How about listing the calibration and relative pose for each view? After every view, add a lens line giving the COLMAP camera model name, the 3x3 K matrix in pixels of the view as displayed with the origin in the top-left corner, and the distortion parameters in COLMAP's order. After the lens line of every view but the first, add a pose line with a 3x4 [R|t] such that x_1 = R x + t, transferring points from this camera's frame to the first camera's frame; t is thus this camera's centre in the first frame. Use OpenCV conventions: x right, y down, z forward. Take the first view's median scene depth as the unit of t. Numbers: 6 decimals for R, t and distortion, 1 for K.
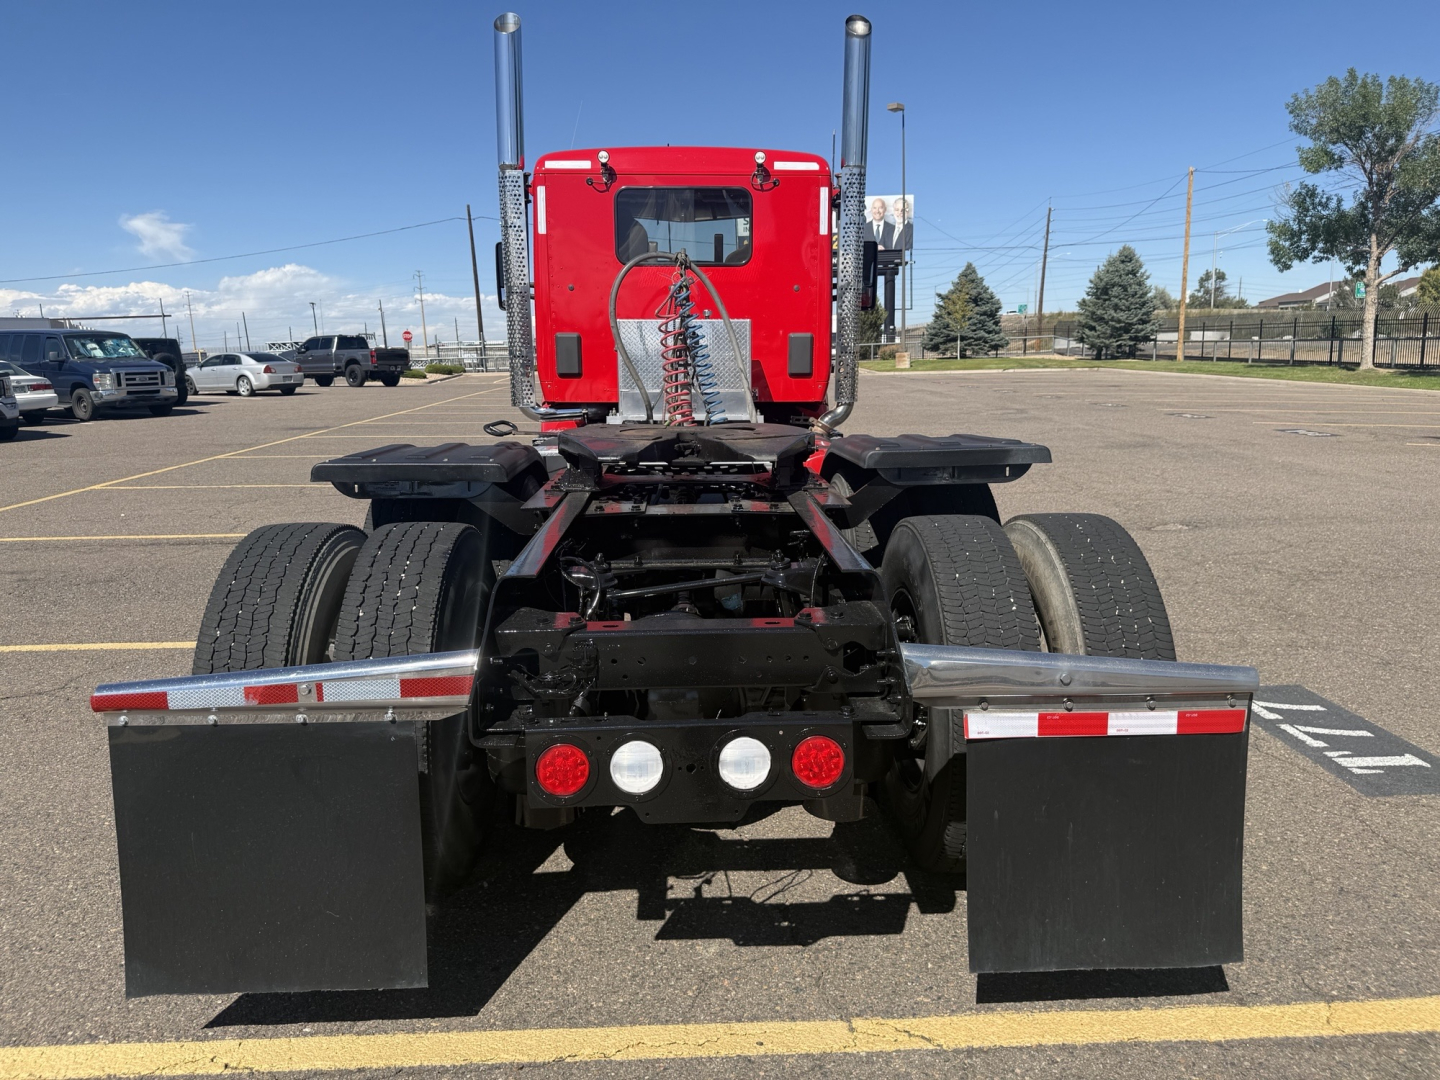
lens RADIAL K [[1002.3, 0, 721.4], [0, 1002.3, 549.6], [0, 0, 1]] dist [0.087618, -0.115248]
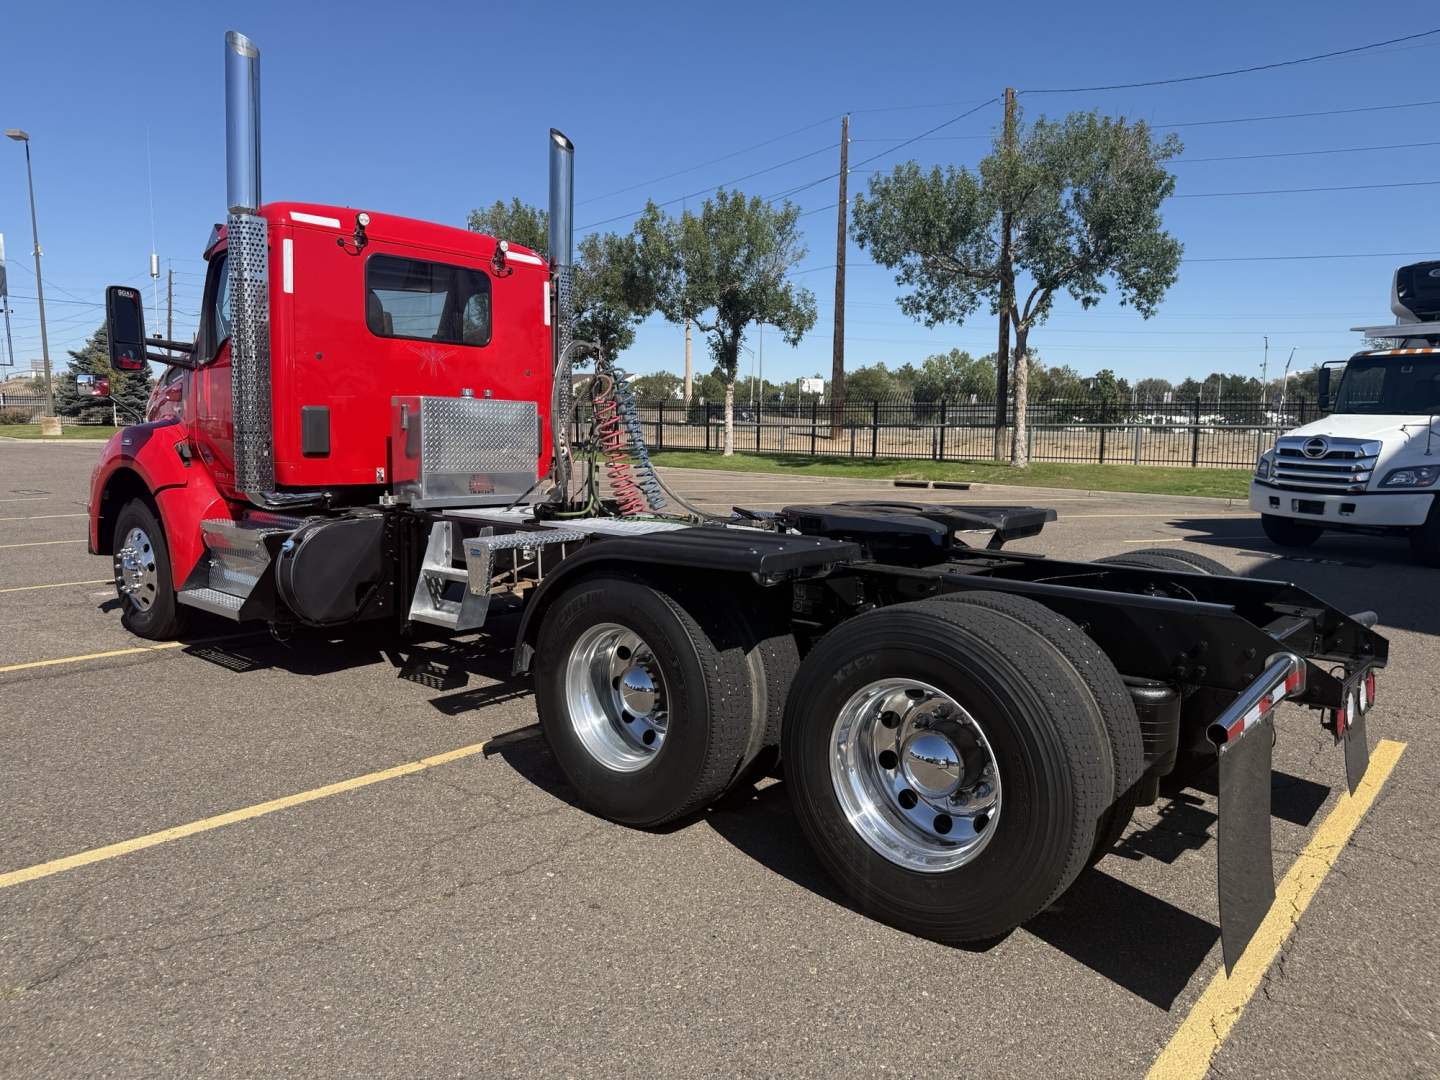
lens RADIAL K [[1002.3, 0, 721.4], [0, 1002.3, 549.6], [0, 0, 1]] dist [0.087618, -0.115248]
pose [[0.679519, -0.067173, 0.730577, -0.546931], [0.117097, 0.992964, -0.017616, -0.035944], [-0.724253, 0.097519, 0.682603, 0.161332]]
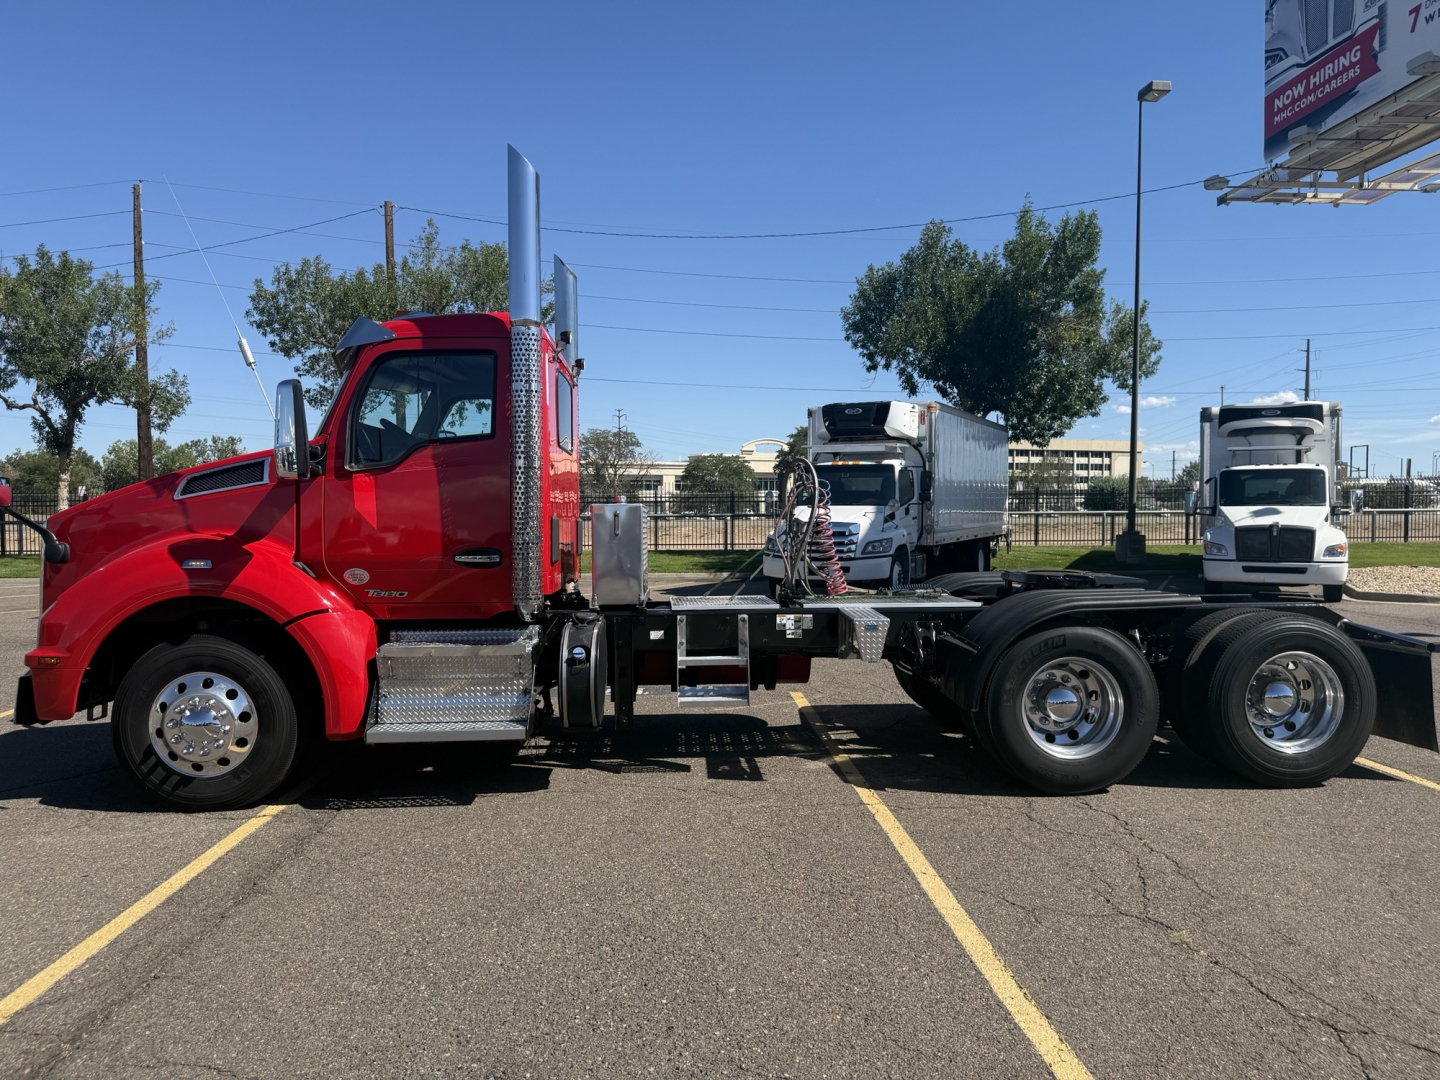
lens RADIAL K [[996.1, 0, 717.5], [0, 996.1, 557.6], [0, 0, 1]] dist [0.016697, 0.001536]
pose [[-0.014628, -0.027994, 0.999501, -0.985038], [0.198811, 0.979568, 0.030345, -0.170925], [-0.979929, 0.199155, -0.008763, 0.851909]]
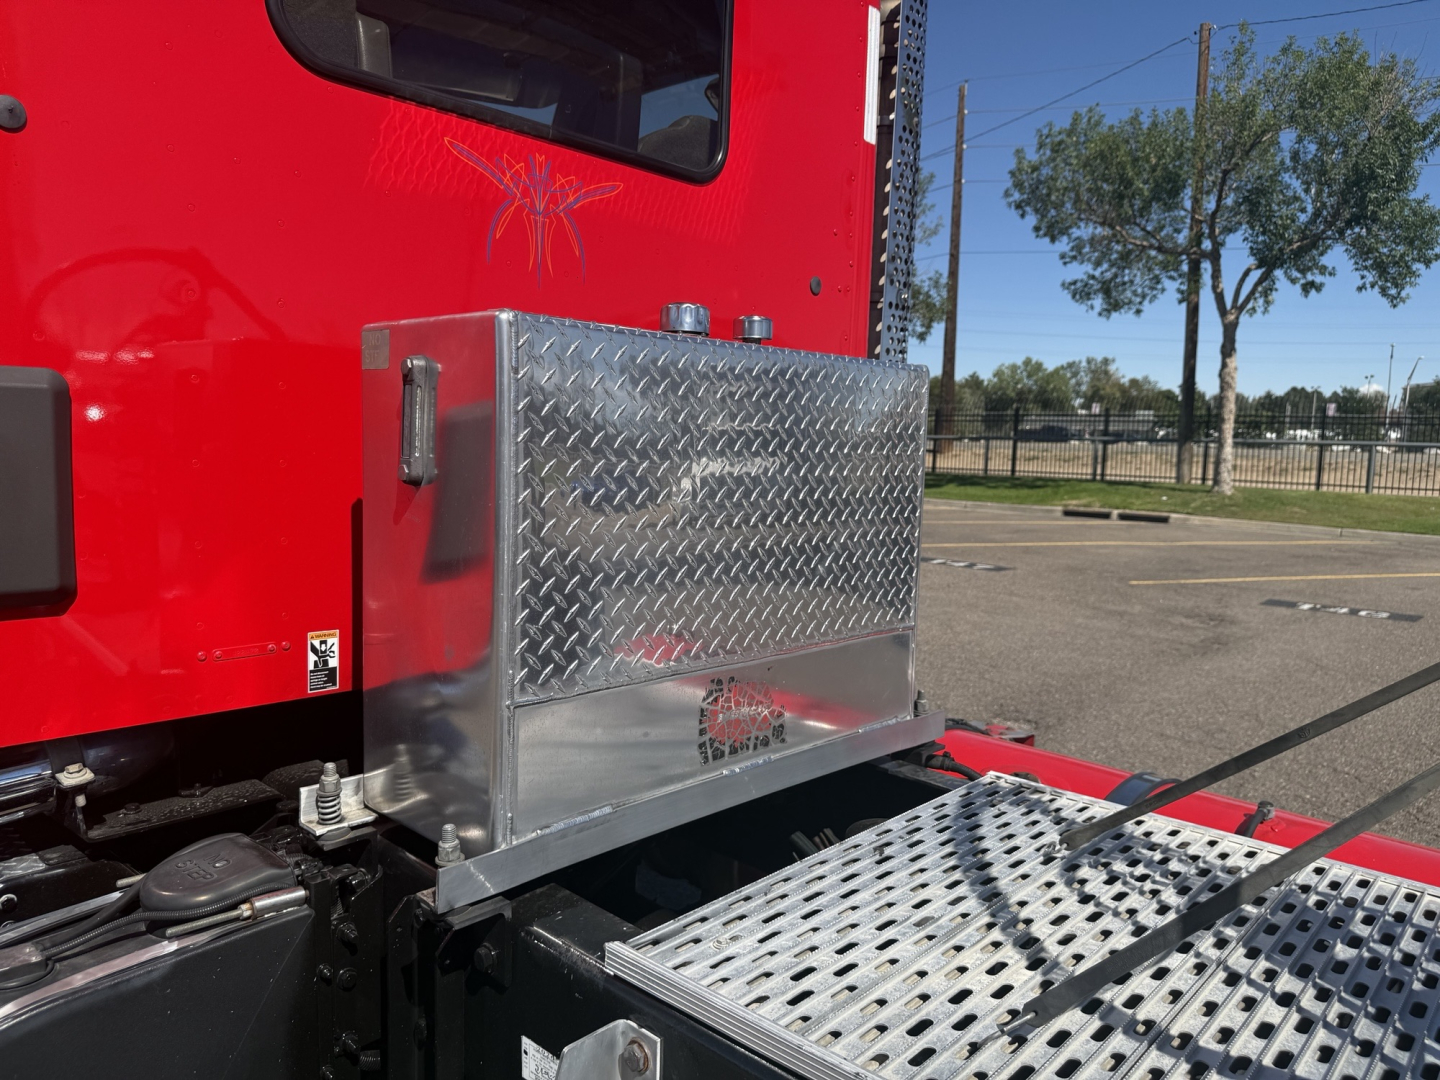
lens RADIAL K [[1029.3, 0, 727.4], [0, 1029.3, 541.5], [0, 0, 1]] dist [-0.001452, -0.010995]
pose [[0.712120, -0.044100, 0.700671, -0.182398], [0.102736, 0.993827, -0.041864, -0.160873], [-0.694500, 0.101796, 0.712255, 0.770058]]
